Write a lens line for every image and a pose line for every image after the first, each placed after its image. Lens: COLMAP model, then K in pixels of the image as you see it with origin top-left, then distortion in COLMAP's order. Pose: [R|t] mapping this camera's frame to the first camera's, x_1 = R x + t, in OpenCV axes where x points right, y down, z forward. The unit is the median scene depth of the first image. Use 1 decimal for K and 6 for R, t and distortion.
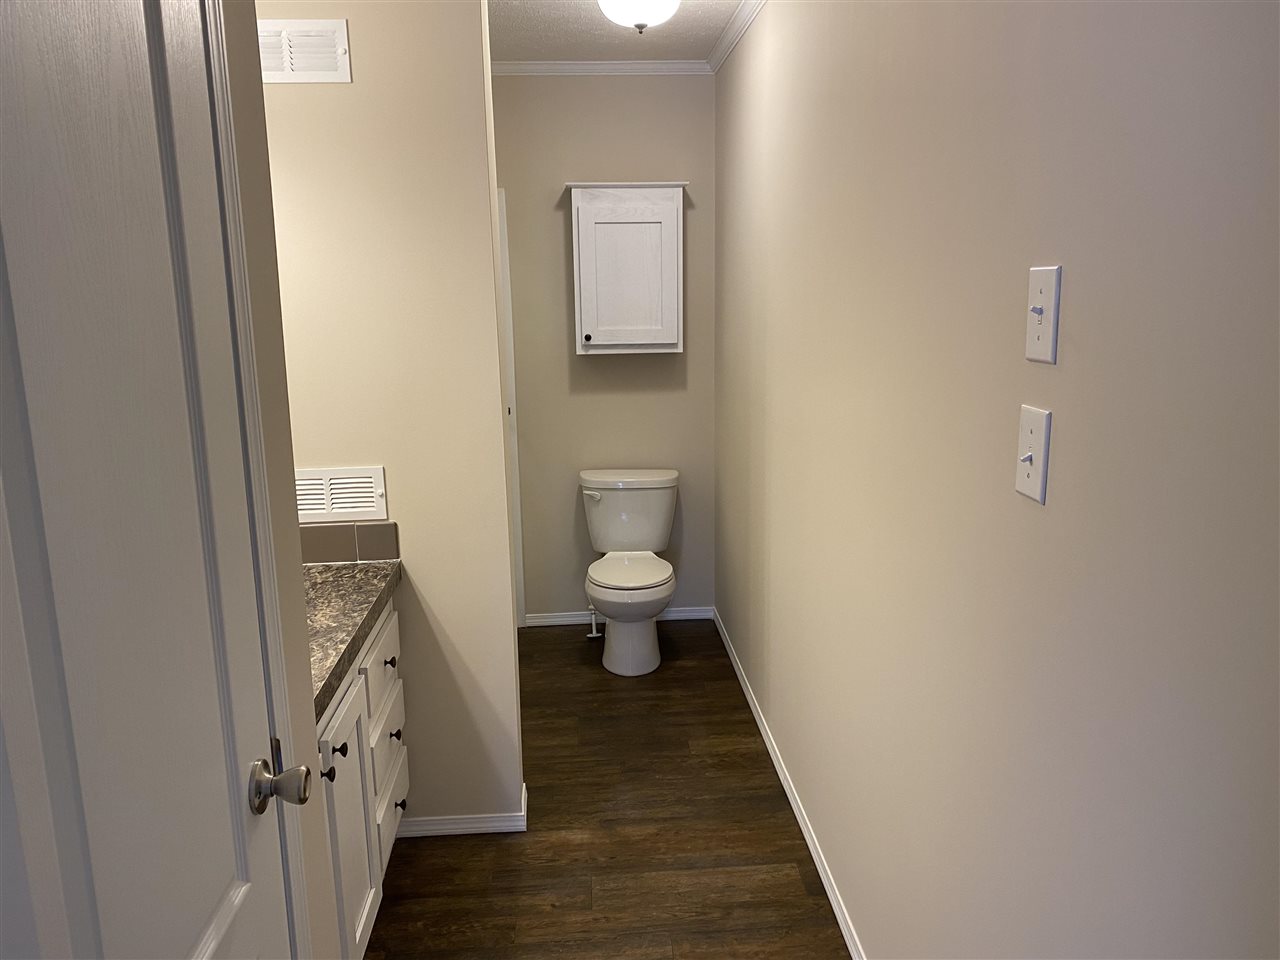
lens RADIAL K [[971.1, 0, 641.2], [0, 971.1, 477.5], [0, 0, 1]] dist [0.026459, -0.037288]
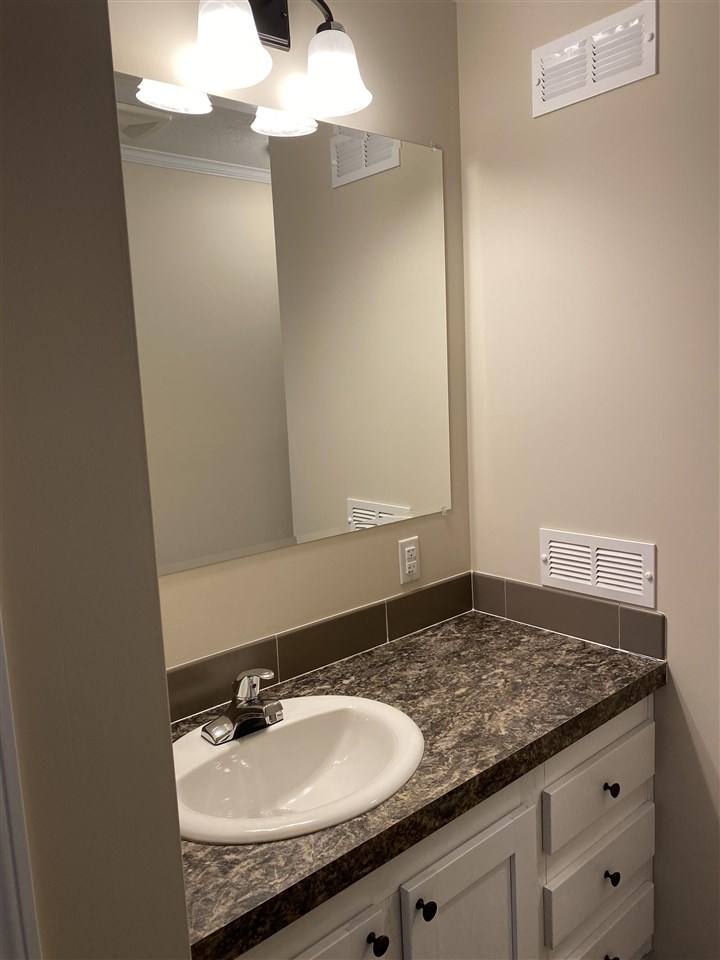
lens RADIAL K [[728.3, 0, 361.6], [0, 728.3, 483.8], [0, 0, 1]] dist [0.026459, -0.037288]
pose [[0.604953, 0.104727, -0.789344, 0.066542], [-0.122647, 0.991738, 0.037583, -0.056302], [0.786759, 0.074075, 0.612800, 0.434989]]
